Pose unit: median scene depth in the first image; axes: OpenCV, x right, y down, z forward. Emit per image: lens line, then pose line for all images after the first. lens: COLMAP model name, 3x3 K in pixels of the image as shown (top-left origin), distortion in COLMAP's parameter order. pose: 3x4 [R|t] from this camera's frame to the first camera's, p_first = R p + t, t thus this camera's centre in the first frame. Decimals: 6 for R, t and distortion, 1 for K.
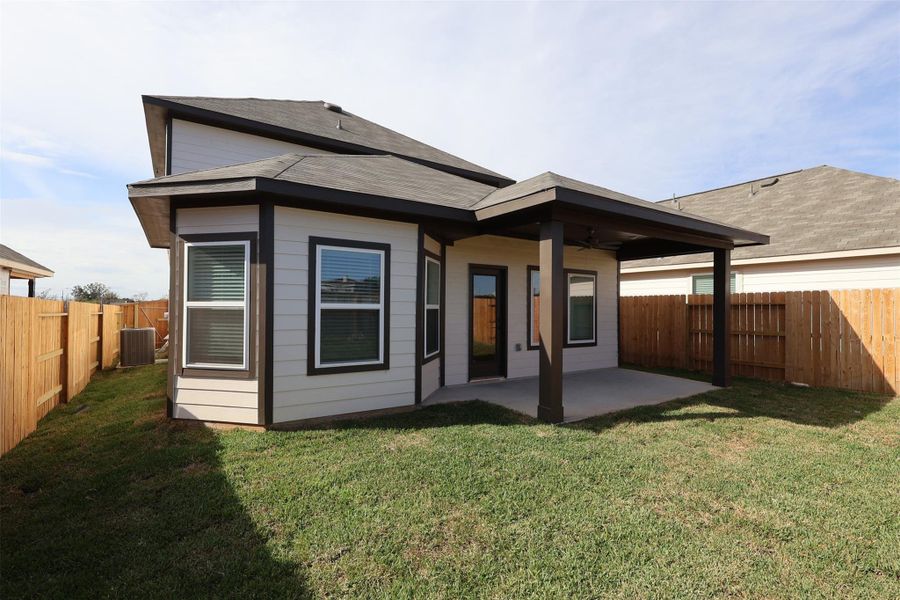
lens RADIAL K [[418.2, 0, 450.0], [0, 418.2, 300.0], [0, 0, 1]] dist [-0.003258, 0.000616]
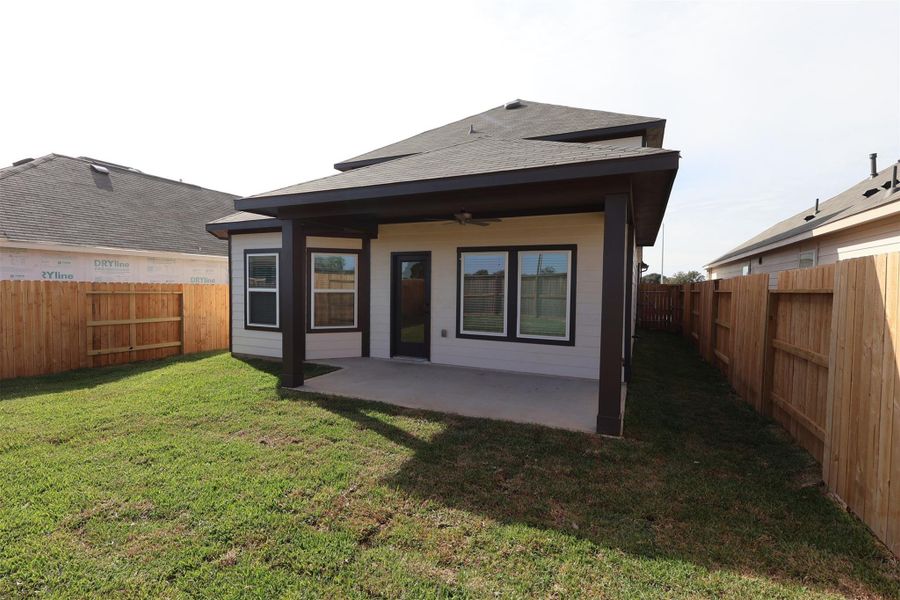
lens RADIAL K [[418.2, 0, 450.0], [0, 418.2, 300.0], [0, 0, 1]] dist [-0.003258, 0.000616]
pose [[0.539191, 0.027196, -0.841744, 1.200812], [0.007208, 0.999293, 0.036903, -0.000591], [0.842153, -0.025965, 0.538614, 0.590511]]
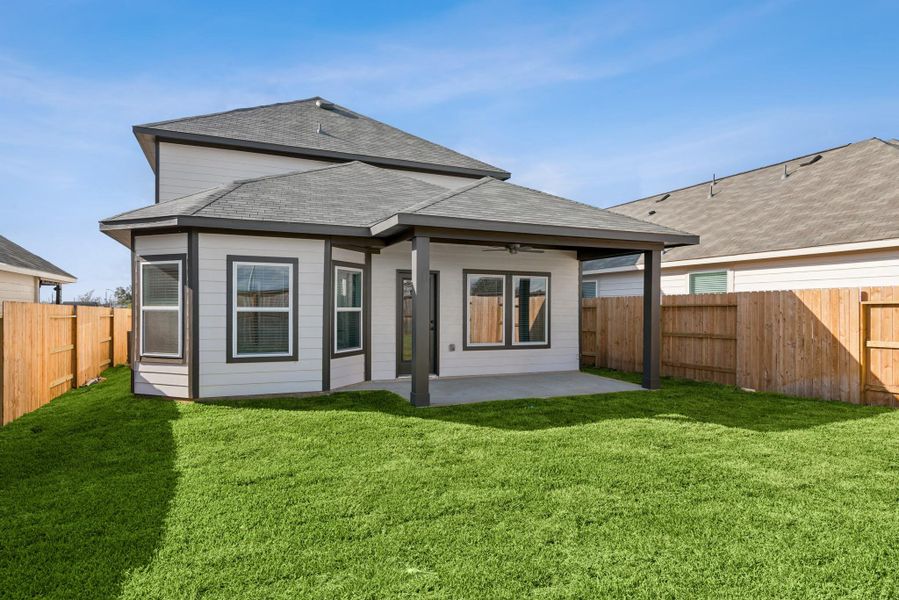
lens RADIAL K [[525.8, 0, 451.7], [0, 525.8, 308.3], [0, 0, 1]] dist [0.003453, -0.000386]
pose [[0.985713, -0.003373, -0.168401, 0.466314], [0.006152, 0.999853, 0.015983, -0.007800], [0.168322, -0.016791, 0.985589, -0.364261]]
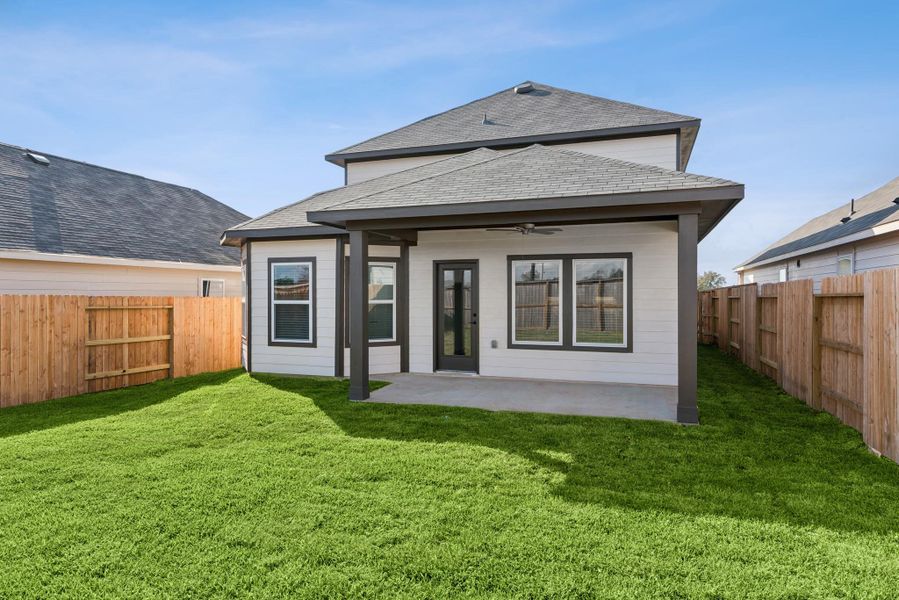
lens RADIAL K [[556.9, 0, 450.5], [0, 556.9, 288.8], [0, 0, 1]] dist [0.003100, 0.001716]
pose [[0.611151, -0.017898, -0.791311, 1.326082], [0.020631, 0.999765, -0.006679, -0.005580], [0.791245, -0.012243, 0.611377, 0.193346]]
